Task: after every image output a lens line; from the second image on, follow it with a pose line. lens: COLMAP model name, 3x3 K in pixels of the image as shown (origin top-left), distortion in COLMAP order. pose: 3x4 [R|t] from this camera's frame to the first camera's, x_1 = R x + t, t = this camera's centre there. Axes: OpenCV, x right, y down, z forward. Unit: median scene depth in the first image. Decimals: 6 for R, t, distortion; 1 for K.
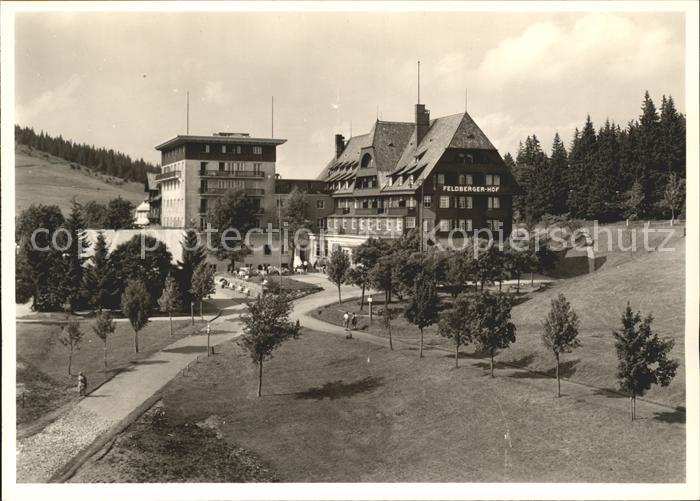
lens RADIAL K [[883.1, 0, 345.6], [0, 883.1, 245.5], [0, 0, 1]] dist [0.002060, 0.000000]
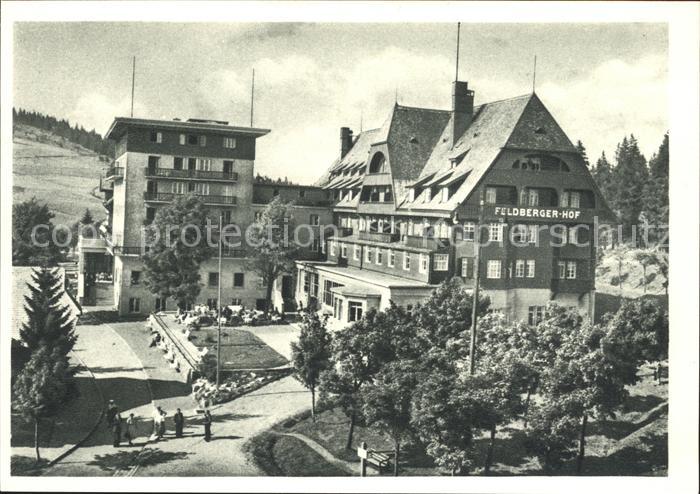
lens RADIAL K [[789.2, 0, 355.6], [0, 789.2, 251.1], [0, 0, 1]] dist [0.030782, 0.000000]
pose [[0.999145, 0.039522, -0.012126, 0.016612], [-0.039339, 0.999113, 0.014994, -0.036399], [0.012708, -0.014504, 0.999814, 0.387863]]
